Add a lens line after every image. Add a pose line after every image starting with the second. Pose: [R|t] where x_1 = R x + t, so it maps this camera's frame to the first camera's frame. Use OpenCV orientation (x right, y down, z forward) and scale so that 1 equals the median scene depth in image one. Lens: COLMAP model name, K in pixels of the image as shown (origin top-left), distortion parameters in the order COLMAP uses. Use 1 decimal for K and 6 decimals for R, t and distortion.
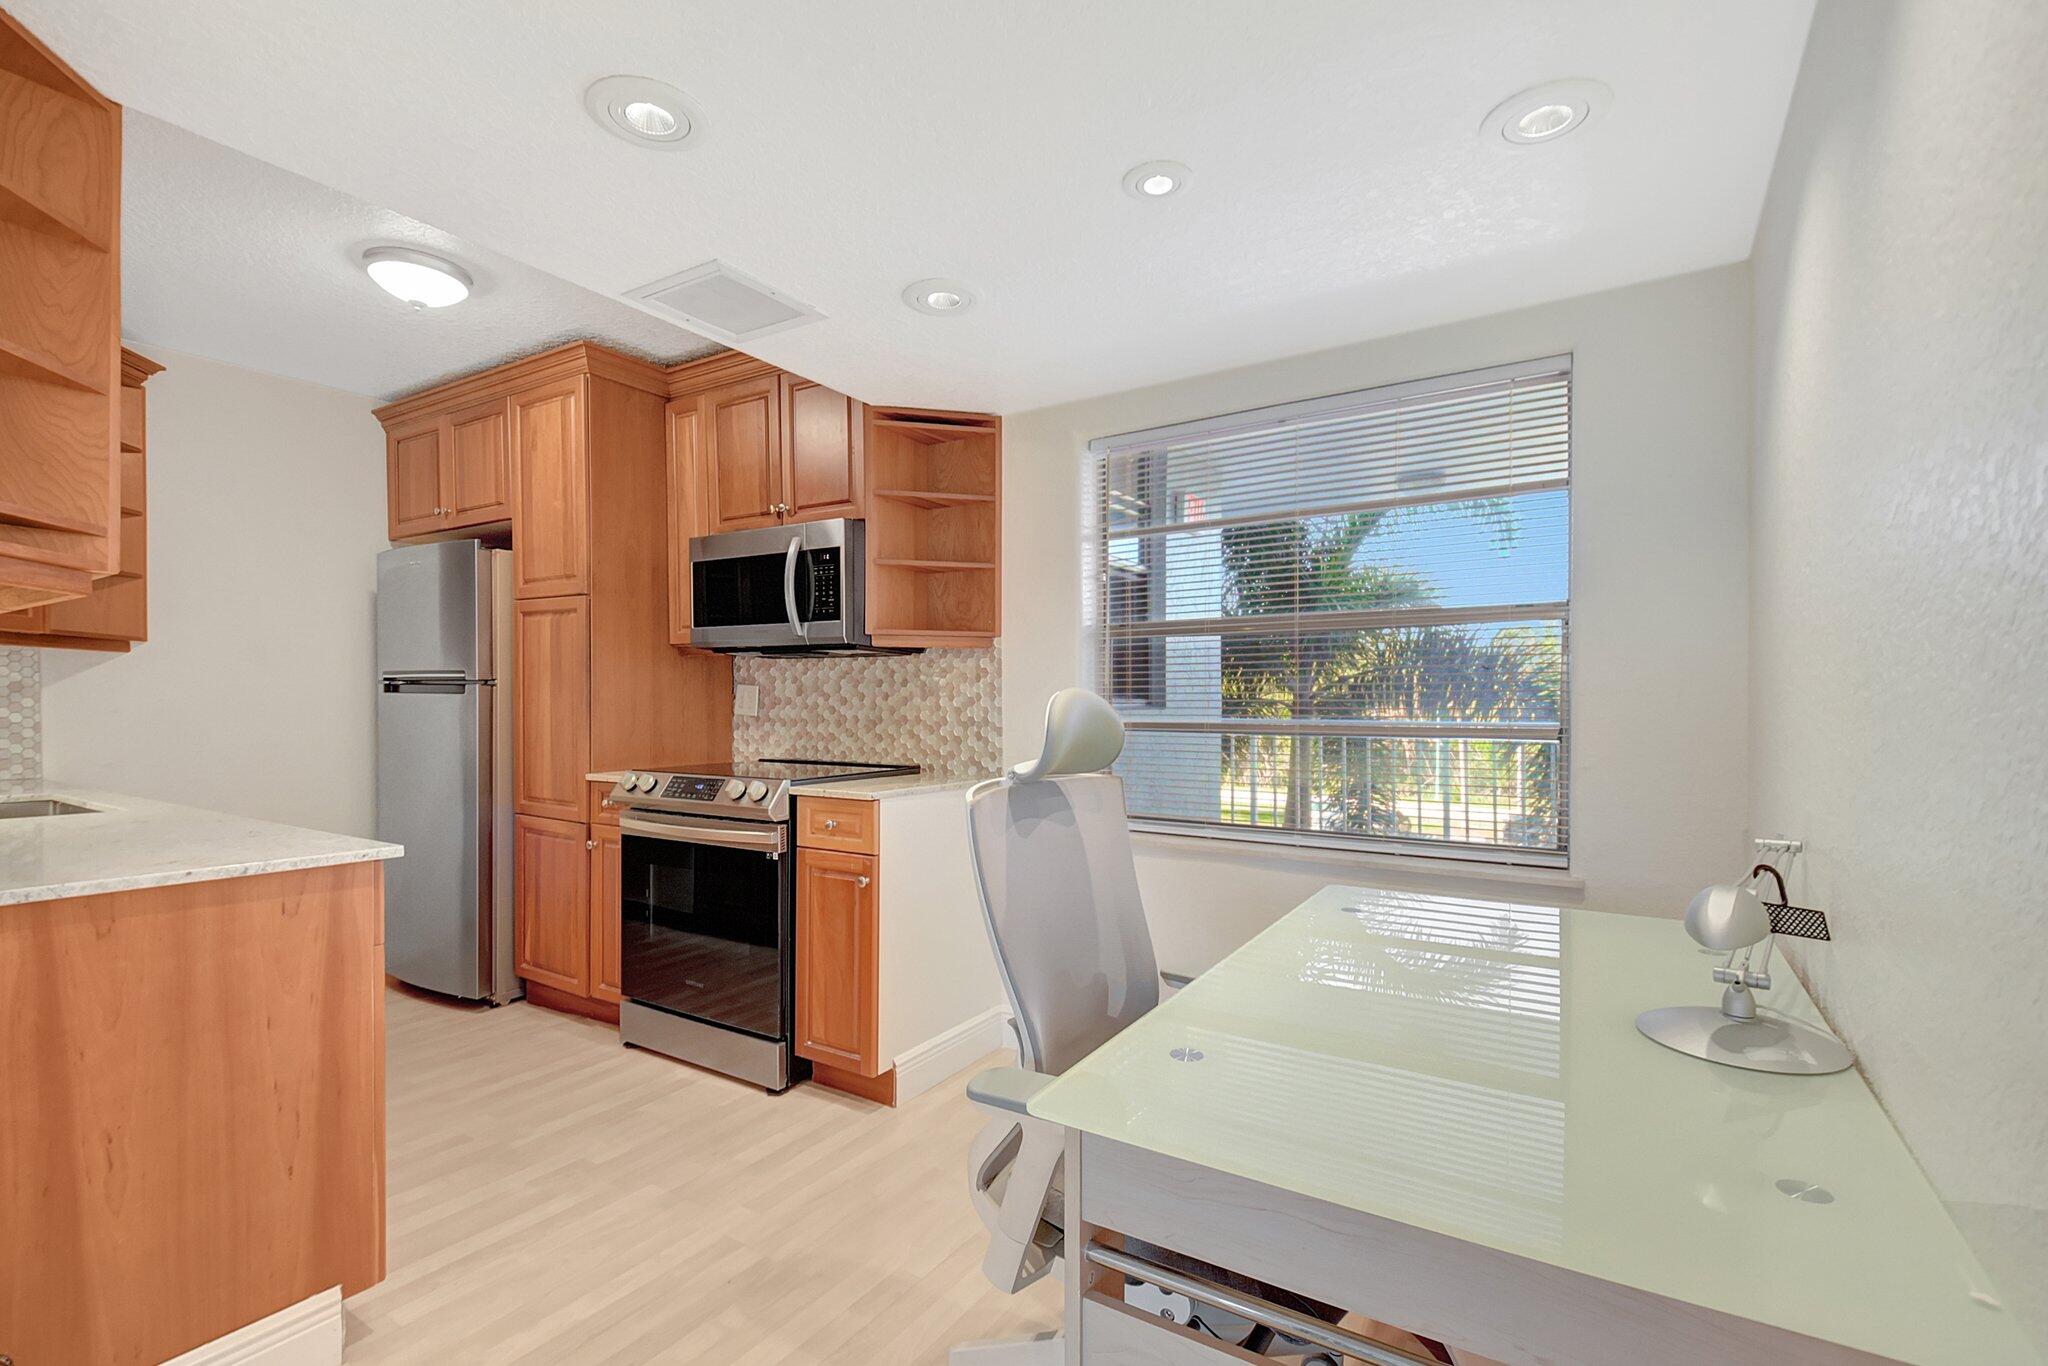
lens RADIAL K [[914.2, 0, 1019.1], [0, 914.2, 712.8], [0, 0, 1]] dist [0.016579, -0.018858]
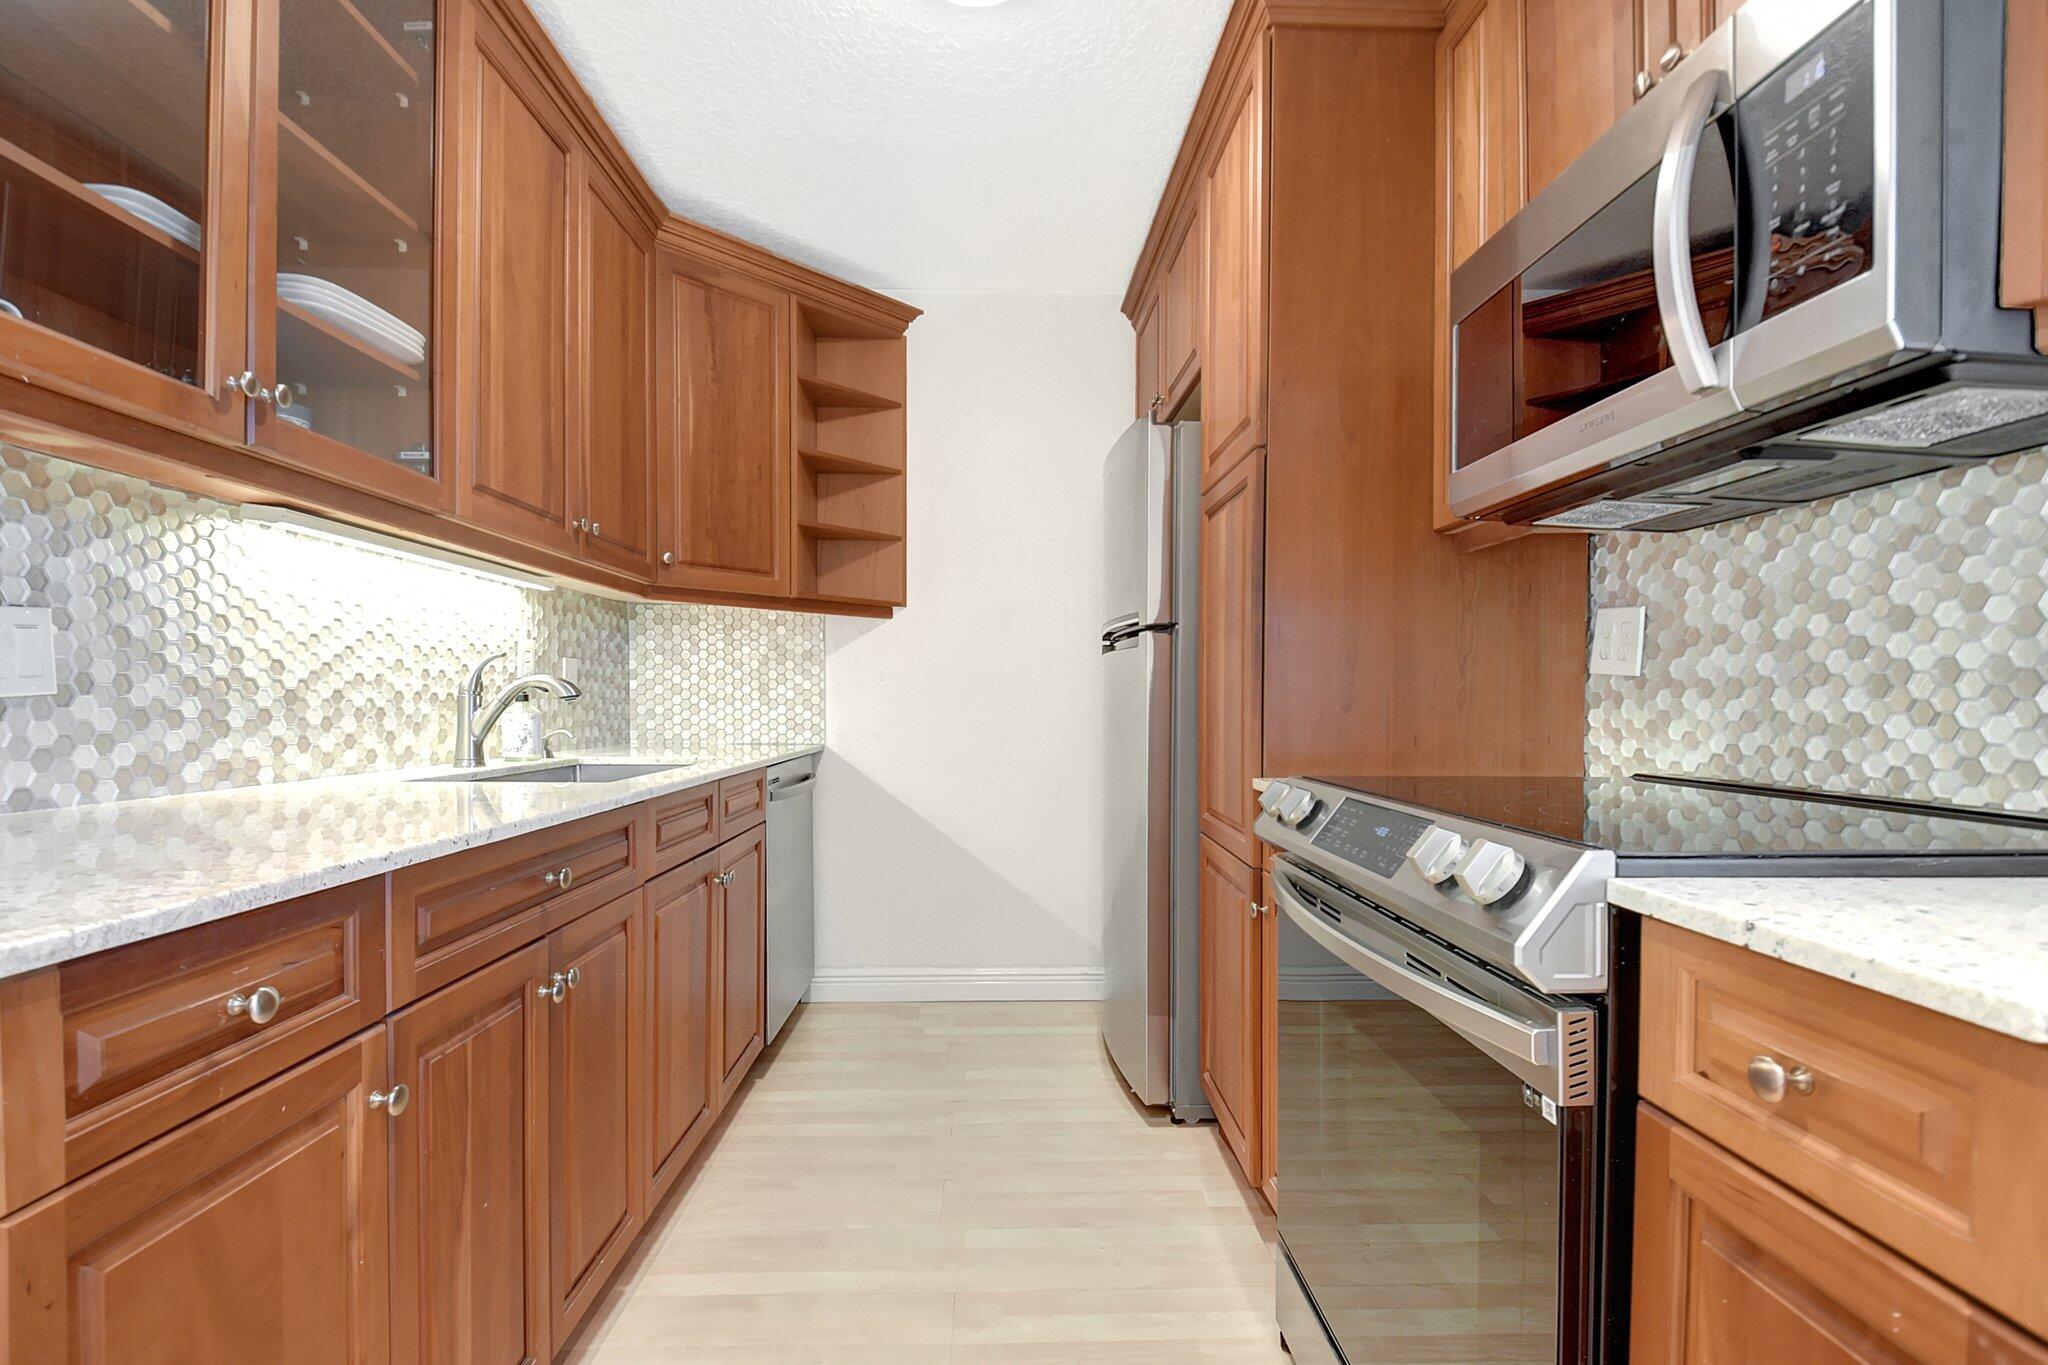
lens RADIAL K [[914.2, 0, 1019.1], [0, 914.2, 712.3], [0, 0, 1]] dist [0.016579, -0.018858]
pose [[0.559126, 0.012084, -0.828995, -0.094569], [-0.014512, 0.999883, 0.004787, 0.024923], [0.828956, 0.009354, 0.559236, 0.544652]]
